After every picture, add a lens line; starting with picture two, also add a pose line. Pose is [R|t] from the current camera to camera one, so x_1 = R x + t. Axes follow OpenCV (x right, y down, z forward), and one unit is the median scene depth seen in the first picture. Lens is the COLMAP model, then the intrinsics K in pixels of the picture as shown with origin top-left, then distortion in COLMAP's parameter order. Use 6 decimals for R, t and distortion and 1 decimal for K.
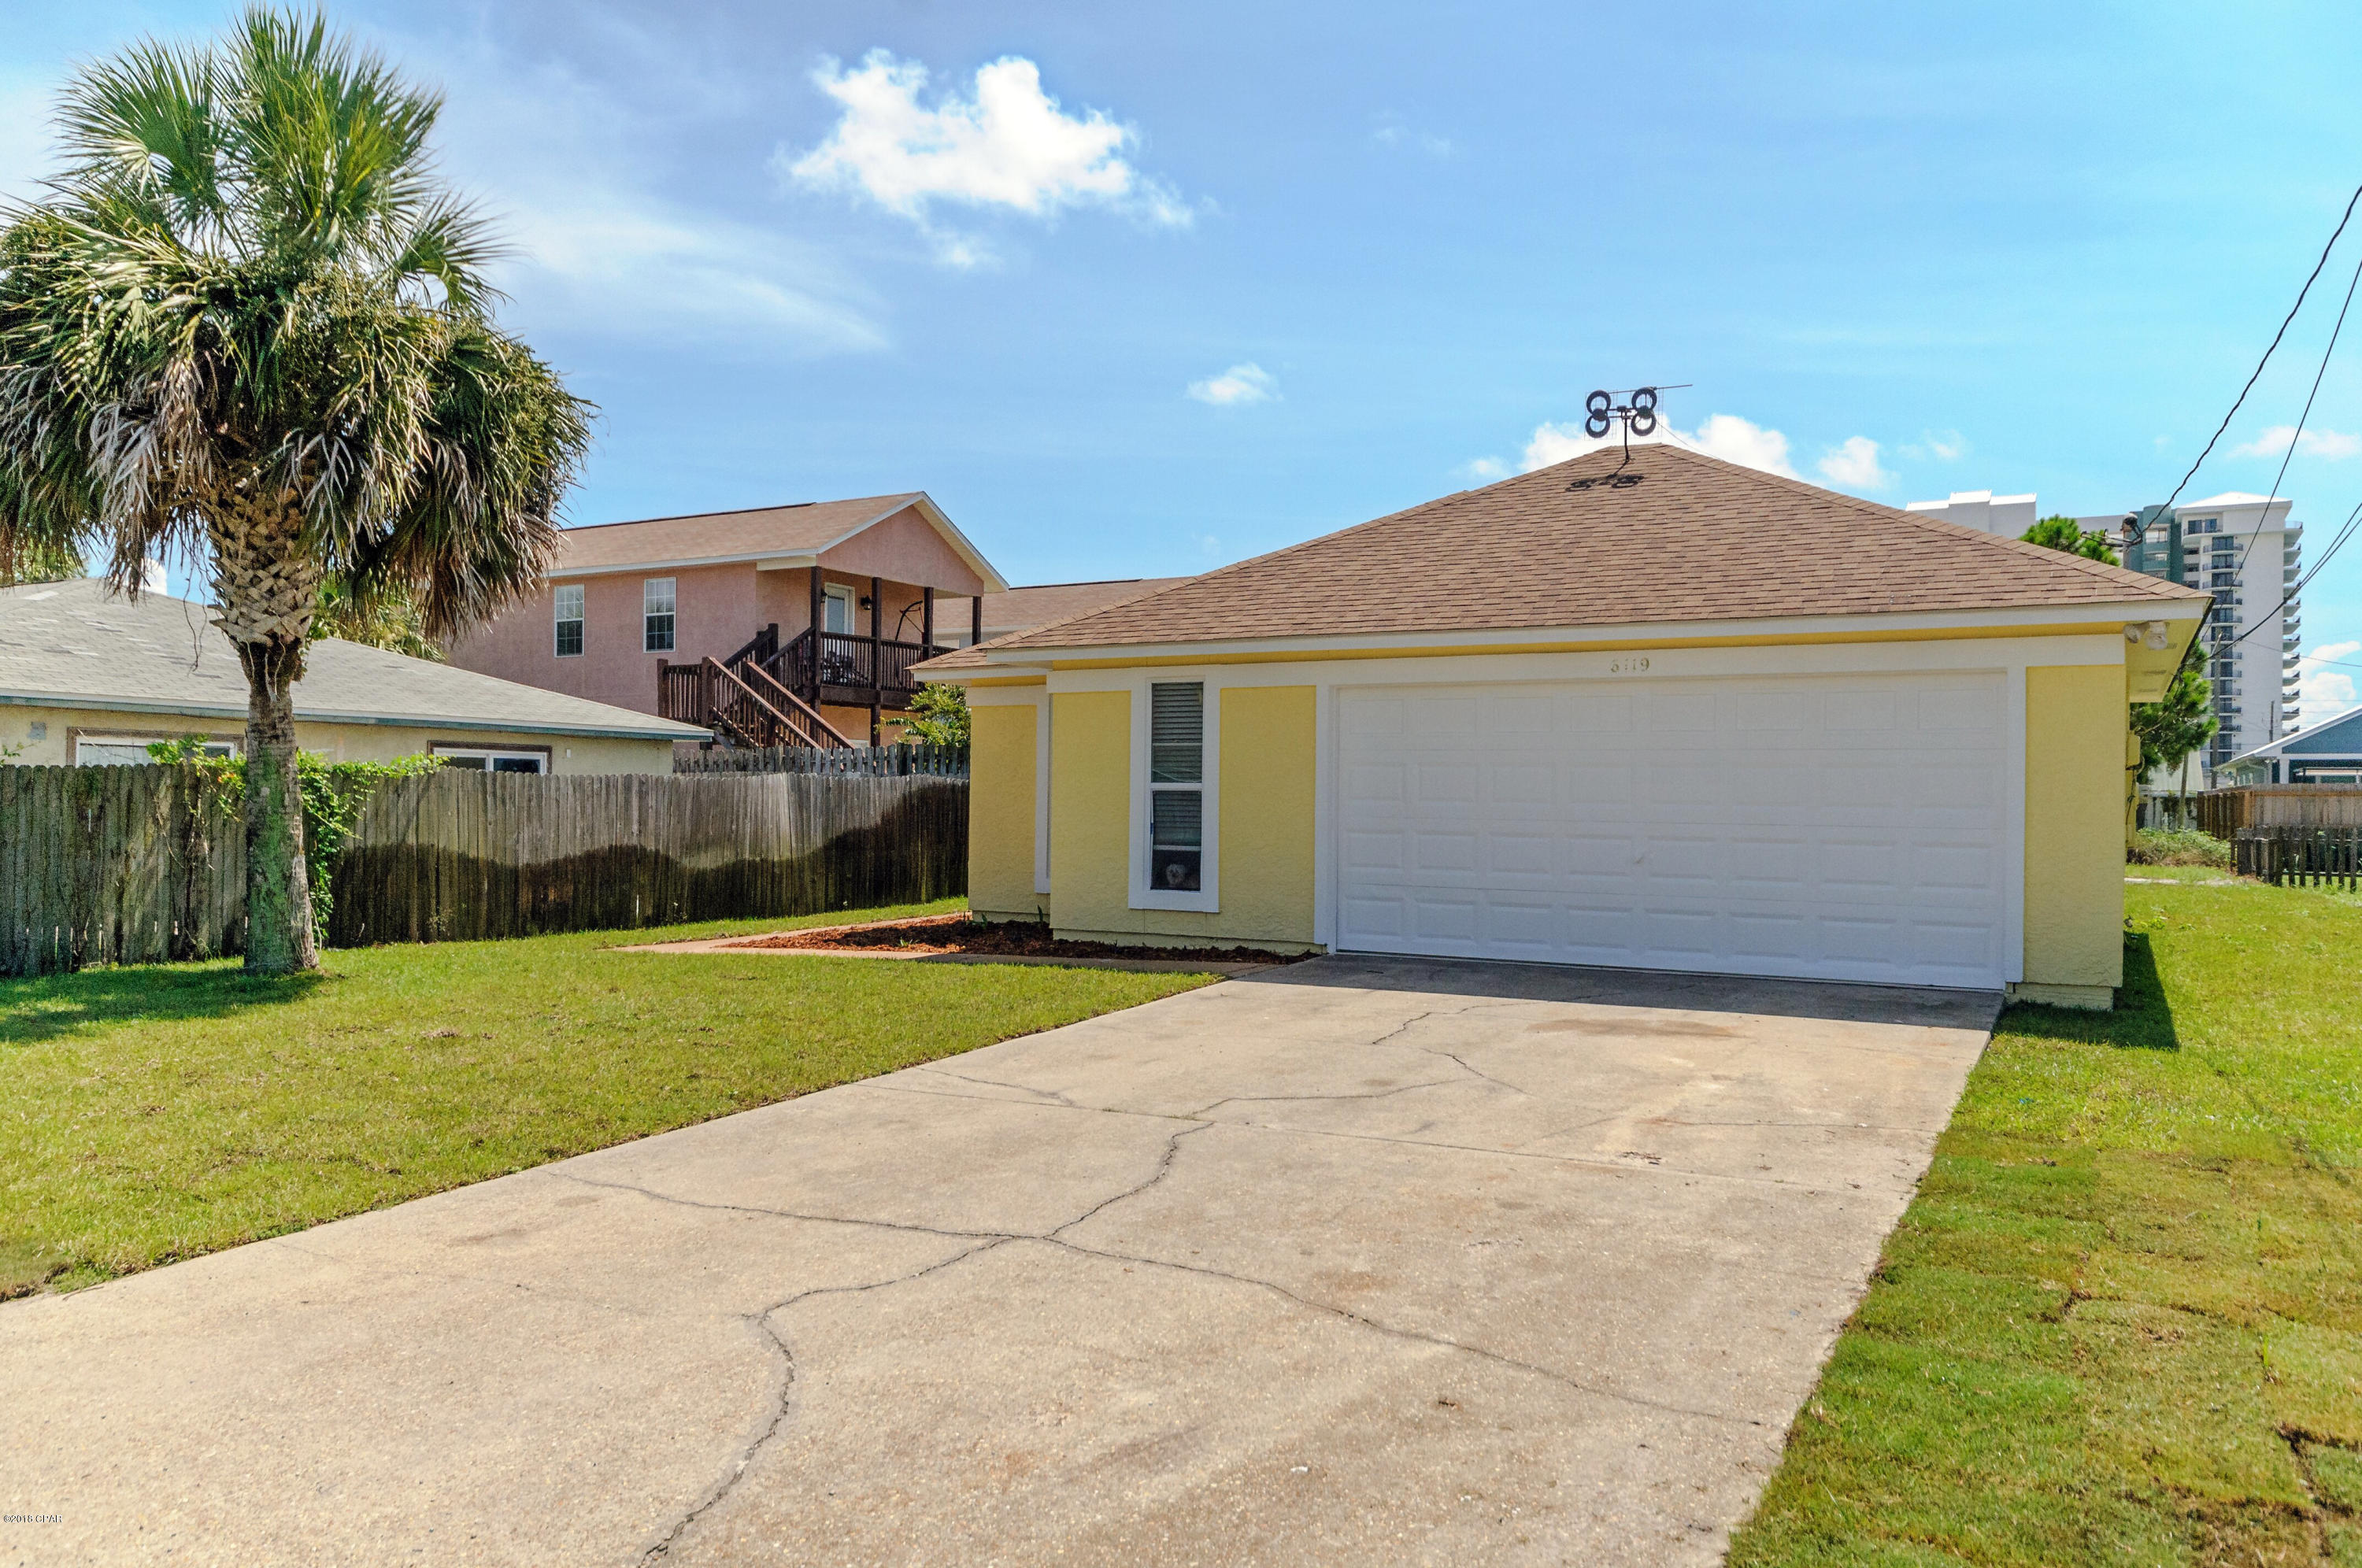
lens RADIAL K [[1686.3, 0, 1174.5], [0, 1686.3, 786.4], [0, 0, 1]] dist [-0.006246, -0.001178]
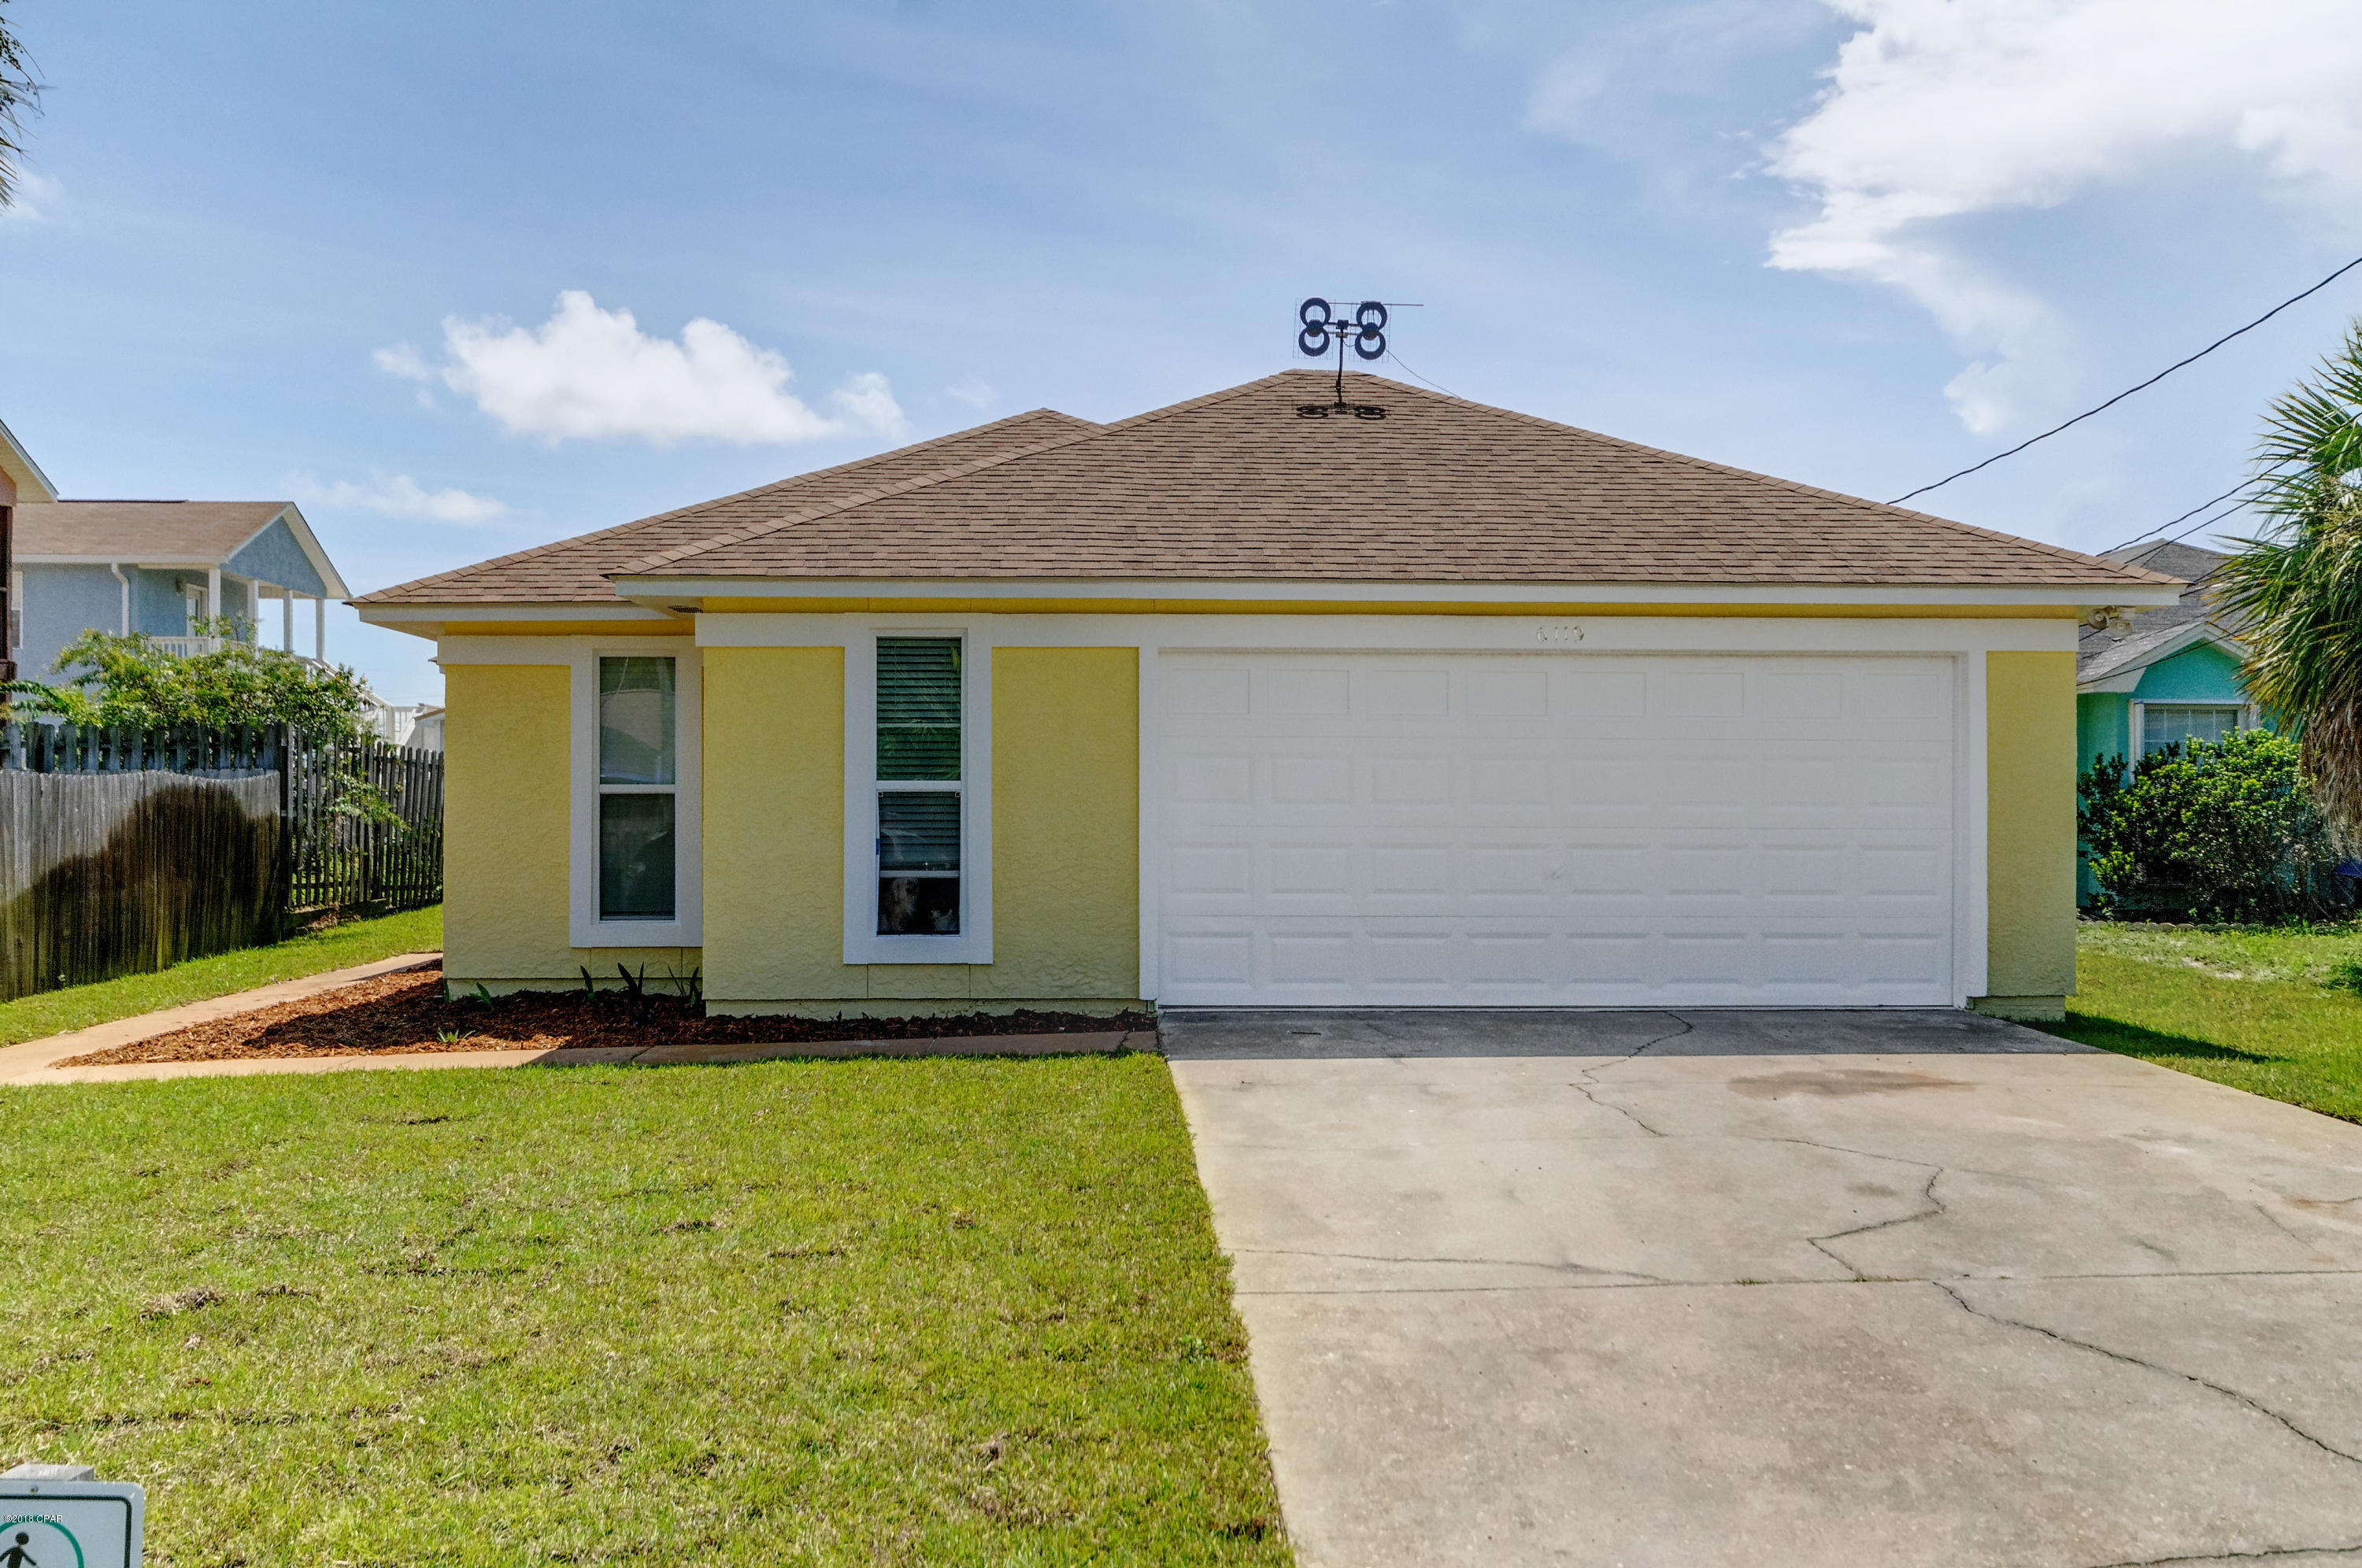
lens RADIAL K [[1954.2, 0, 1178.6], [0, 1954.2, 789.4], [0, 0, 1]] dist [-0.000959, -0.005601]
pose [[0.852260, -0.004309, 0.523101, -0.327825], [0.003818, 0.999991, 0.002016, 0.000121], [-0.523104, 0.000279, 0.852269, 0.252242]]
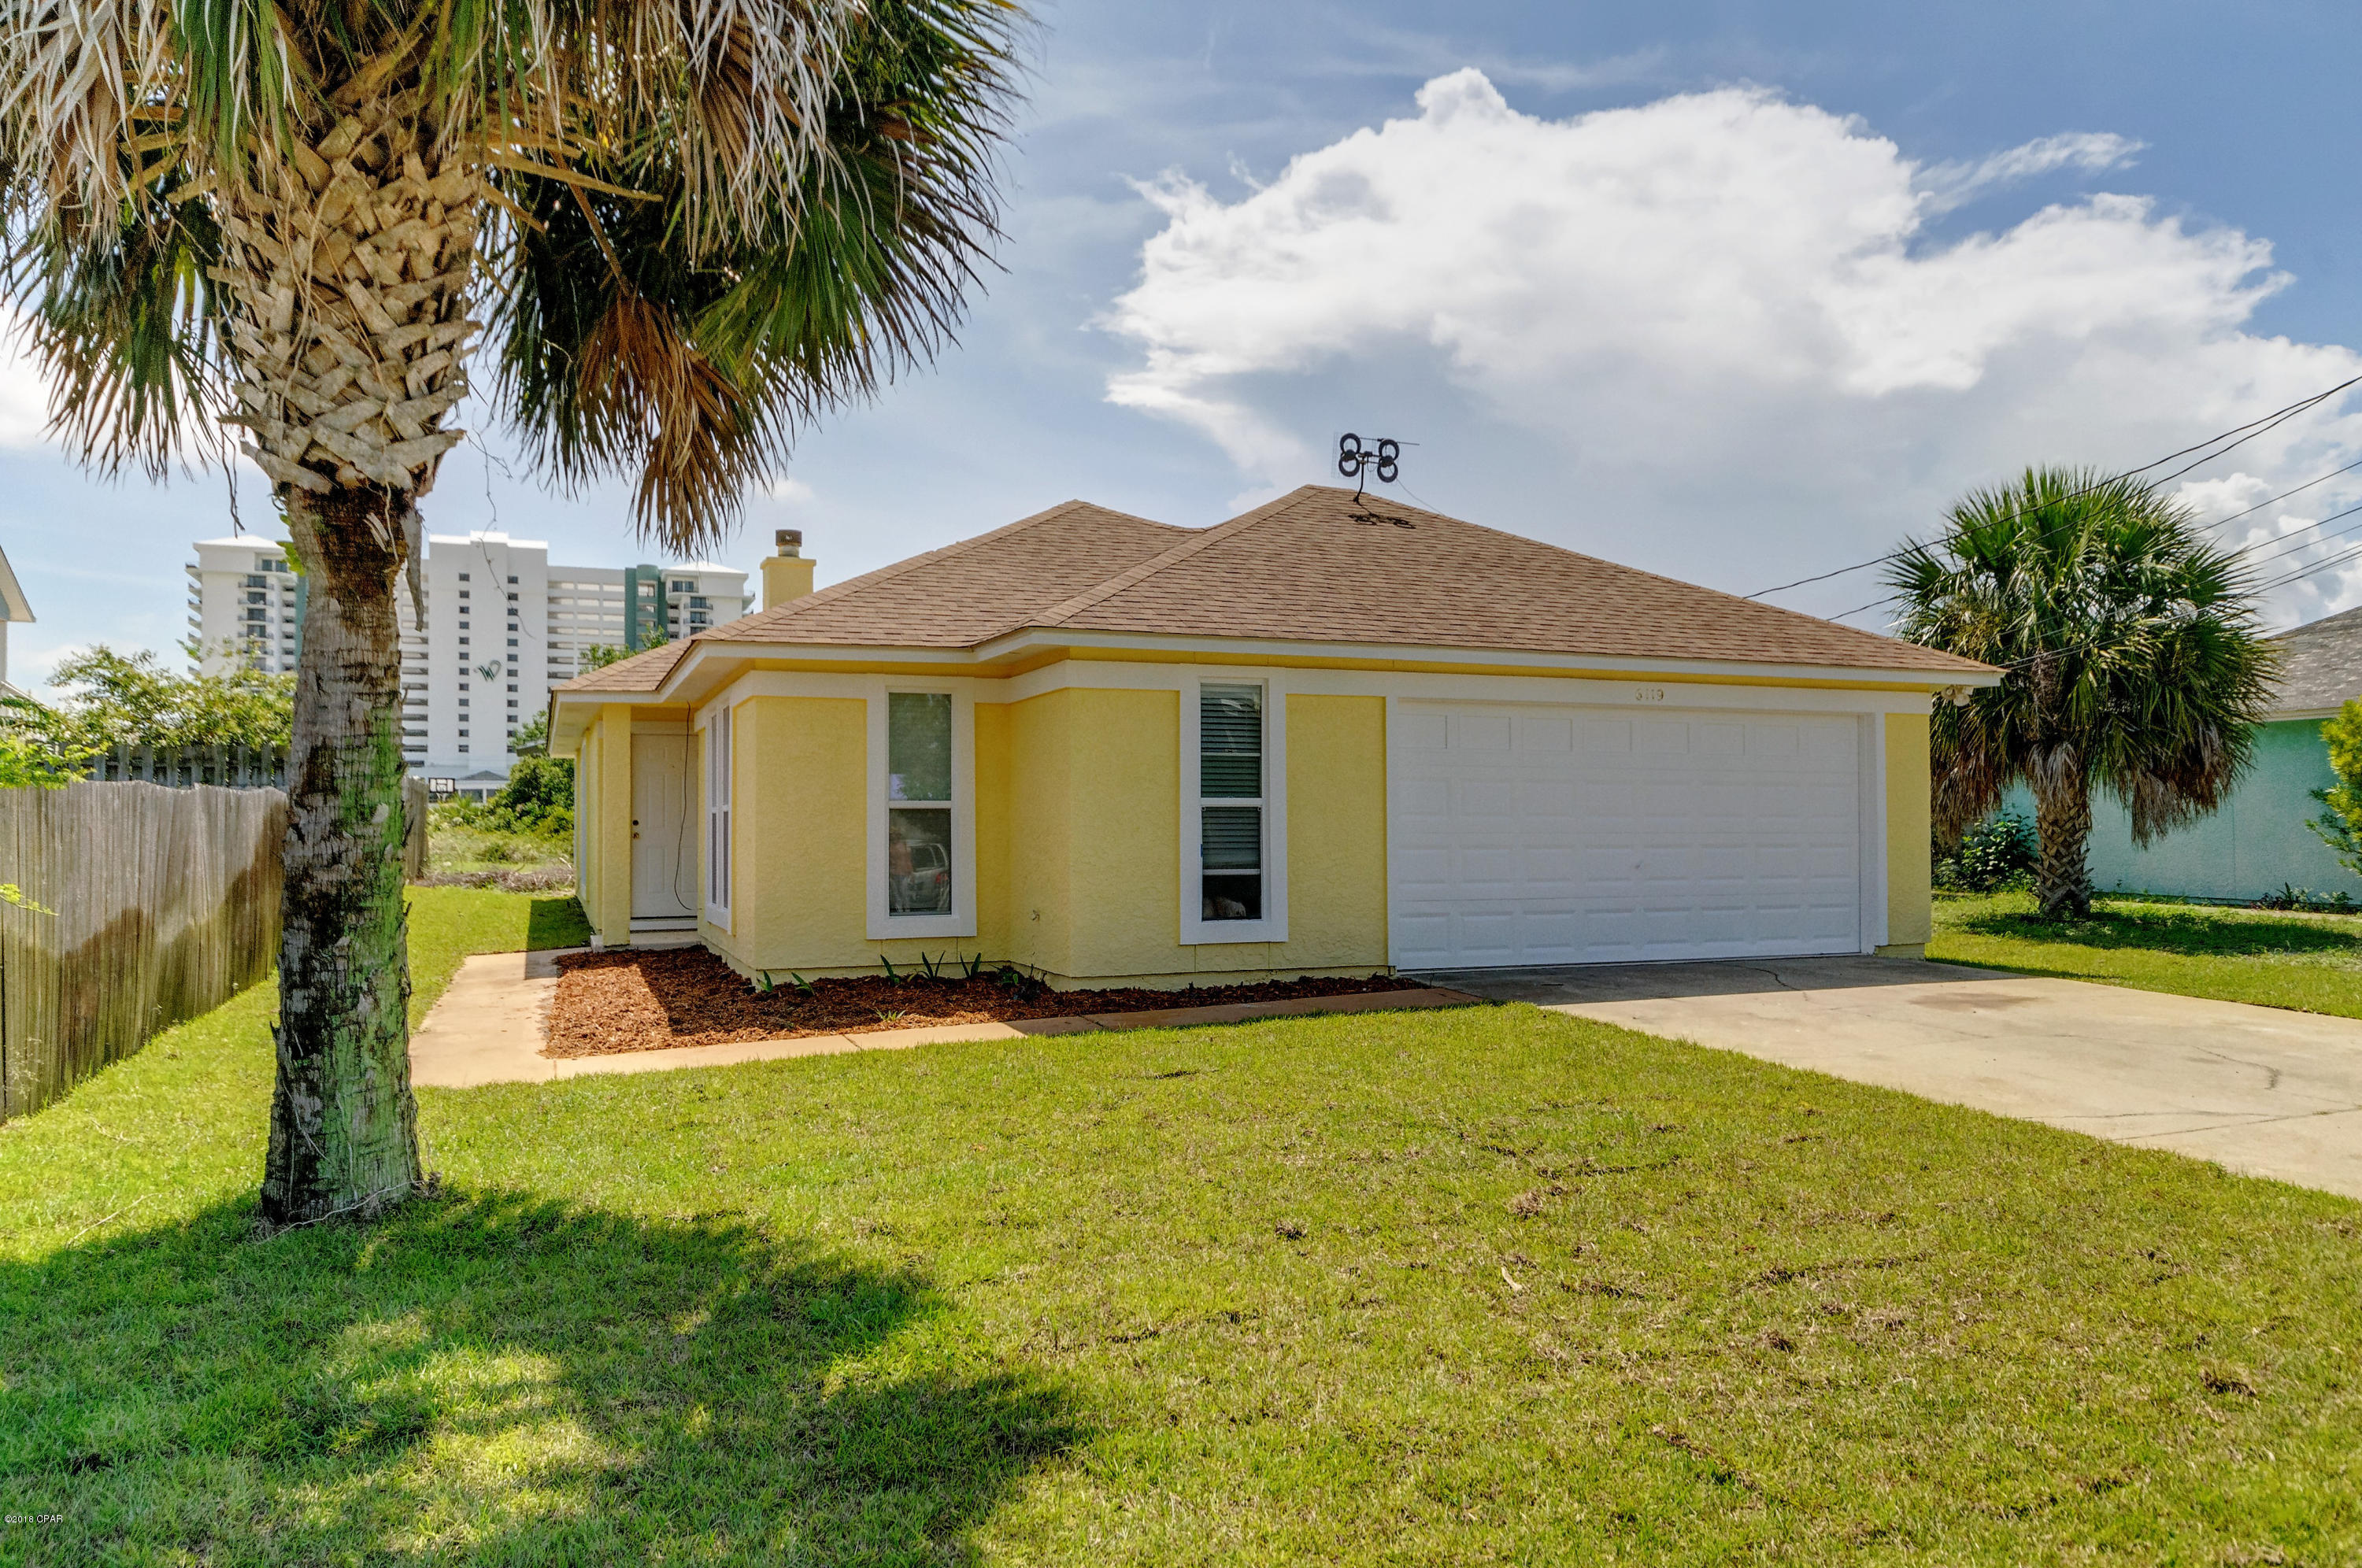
lens RADIAL K [[1583.1, 0, 1186.4], [0, 1583.1, 782.8], [0, 0, 1]] dist [-0.008230, -0.000316]
pose [[0.626275, 0.009396, 0.779545, -0.653635], [0.002290, 0.999901, -0.013892, 0.001362], [-0.779599, 0.010485, 0.626192, 0.495997]]
